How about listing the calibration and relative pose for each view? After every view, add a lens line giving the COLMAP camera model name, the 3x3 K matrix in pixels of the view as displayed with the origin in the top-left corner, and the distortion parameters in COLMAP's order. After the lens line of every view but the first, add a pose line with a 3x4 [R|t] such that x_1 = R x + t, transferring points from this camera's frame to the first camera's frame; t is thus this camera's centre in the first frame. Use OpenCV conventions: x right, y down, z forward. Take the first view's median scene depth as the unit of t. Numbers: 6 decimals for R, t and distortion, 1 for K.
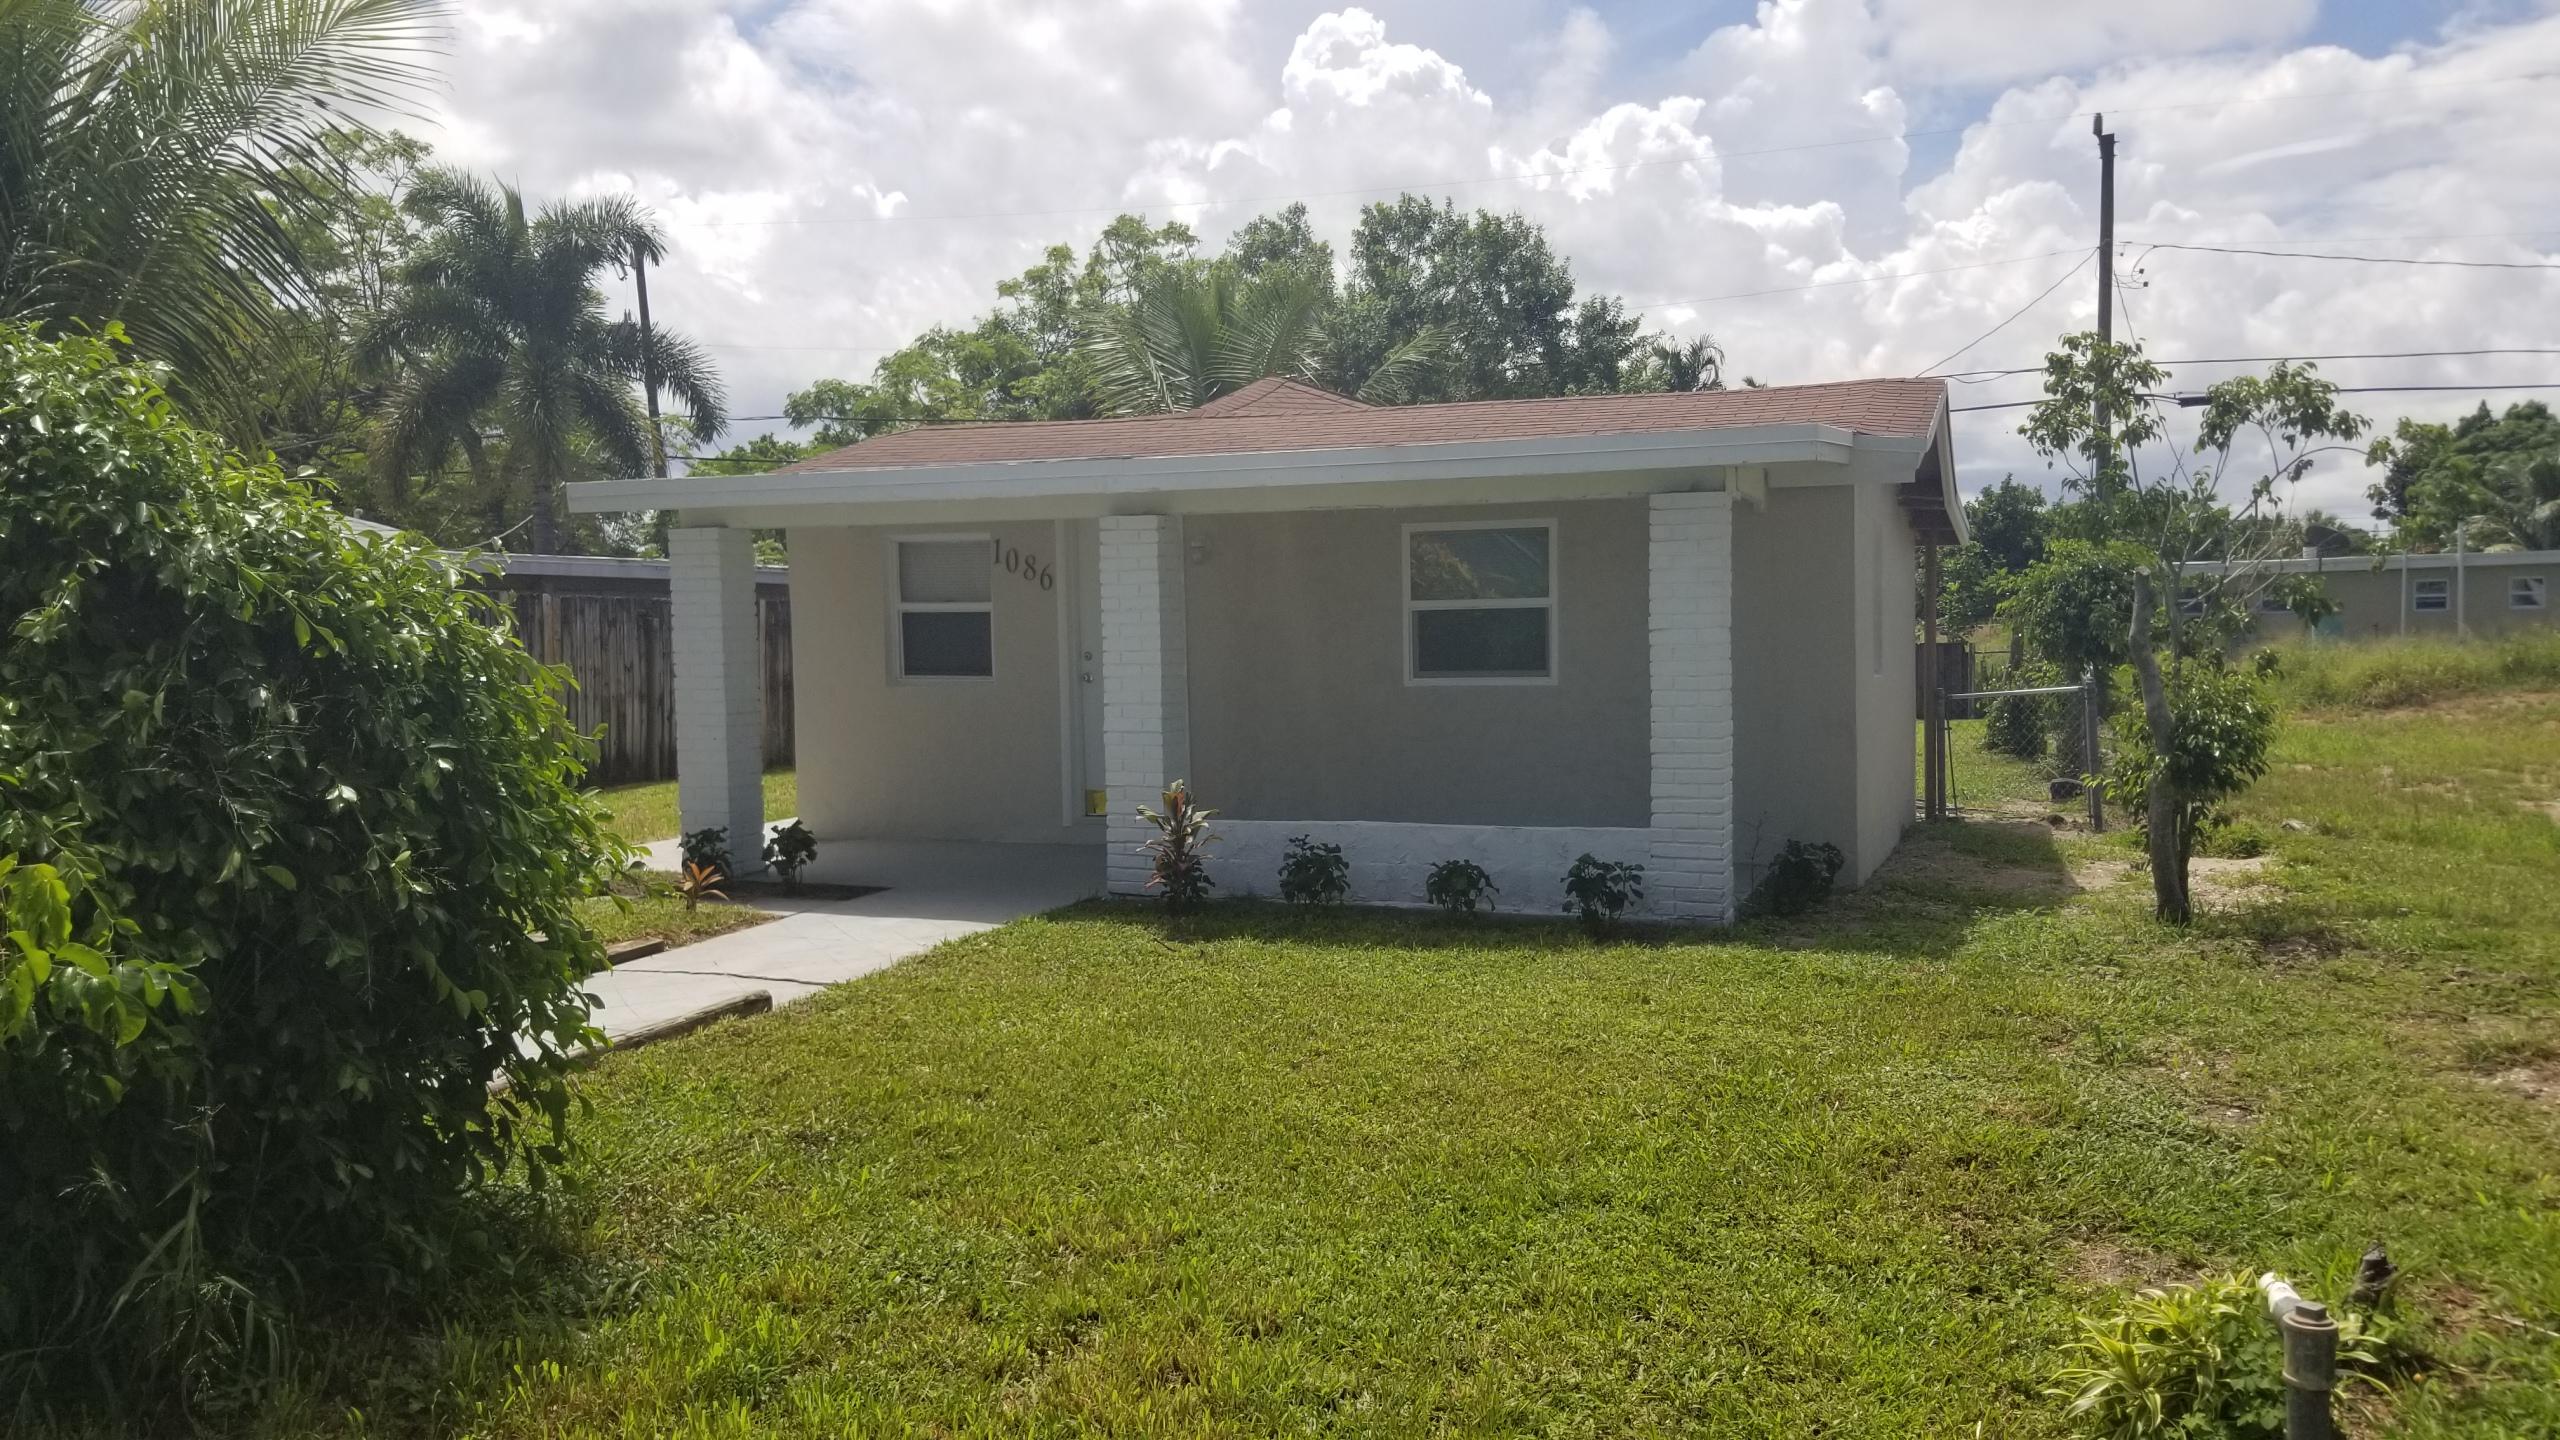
lens RADIAL K [[2028.3, 0, 1282.4], [0, 2028.3, 728.8], [0, 0, 1]] dist [0.002287, -0.012079]
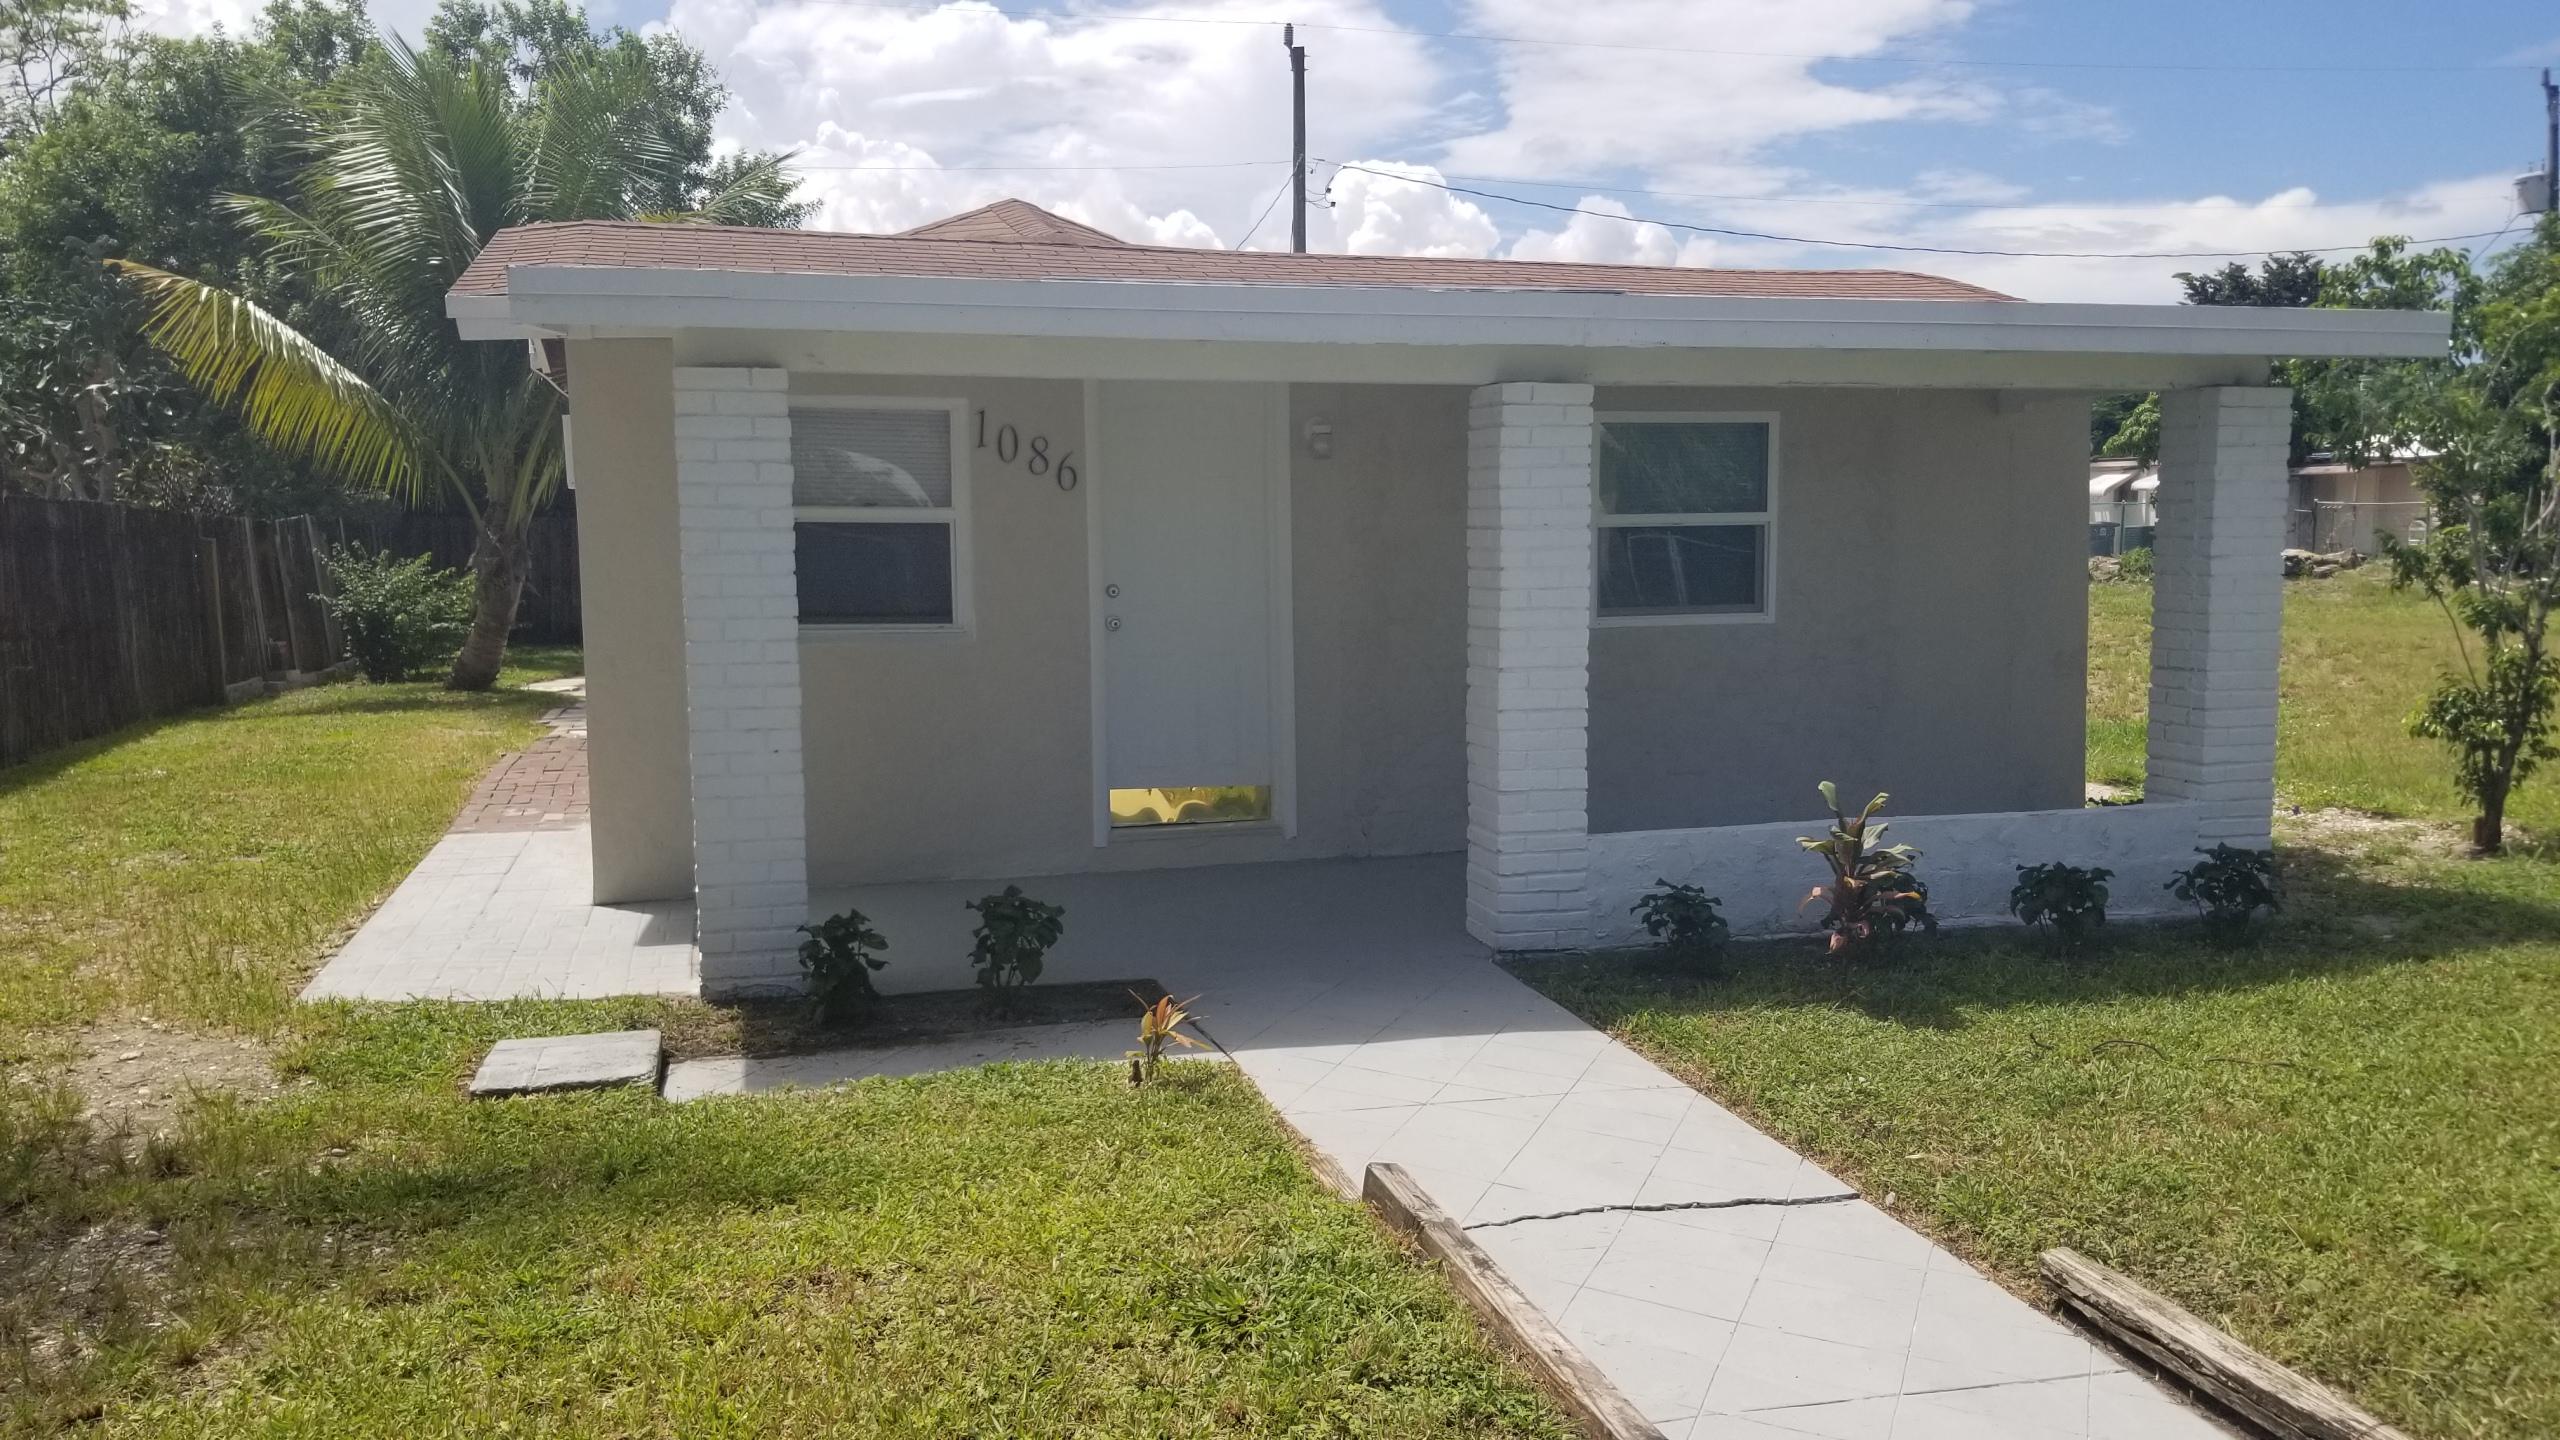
lens RADIAL K [[2028.3, 0, 1280.2], [0, 2028.3, 710.5], [0, 0, 1]] dist [0.002287, -0.012079]
pose [[0.795256, -0.047796, 0.604386, -0.266772], [0.026089, 0.998662, 0.044647, -0.014368], [-0.605712, -0.019738, 0.795439, 0.250786]]
